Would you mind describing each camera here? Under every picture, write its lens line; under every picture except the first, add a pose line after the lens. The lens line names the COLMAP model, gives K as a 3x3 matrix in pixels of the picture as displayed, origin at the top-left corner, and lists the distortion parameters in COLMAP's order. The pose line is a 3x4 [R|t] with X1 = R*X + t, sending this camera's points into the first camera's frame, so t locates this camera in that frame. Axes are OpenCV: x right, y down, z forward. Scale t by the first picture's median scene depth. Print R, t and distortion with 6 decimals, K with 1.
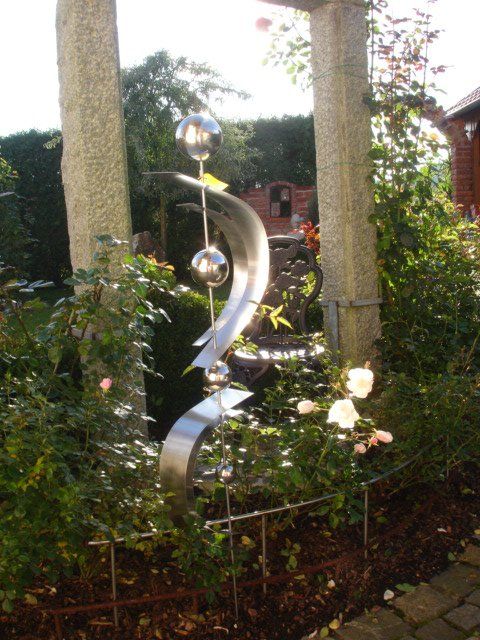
lens RADIAL K [[700.2, 0, 239.7], [0, 700.2, 343.4], [0, 0, 1]] dist [-0.119267, -0.033072]
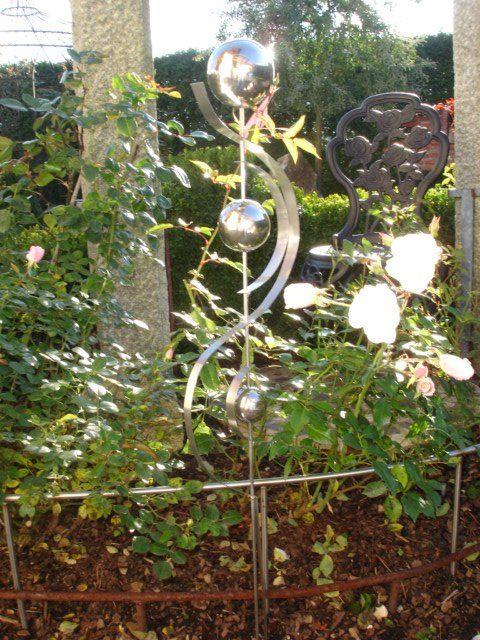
lens RADIAL K [[700.2, 0, 239.7], [0, 700.2, 343.4], [0, 0, 1]] dist [-0.119267, -0.033072]
pose [[0.964499, 0.068650, -0.255007, 0.146103], [-0.050229, 0.995682, 0.078070, 0.075051], [0.259265, -0.062489, 0.963782, 0.401081]]
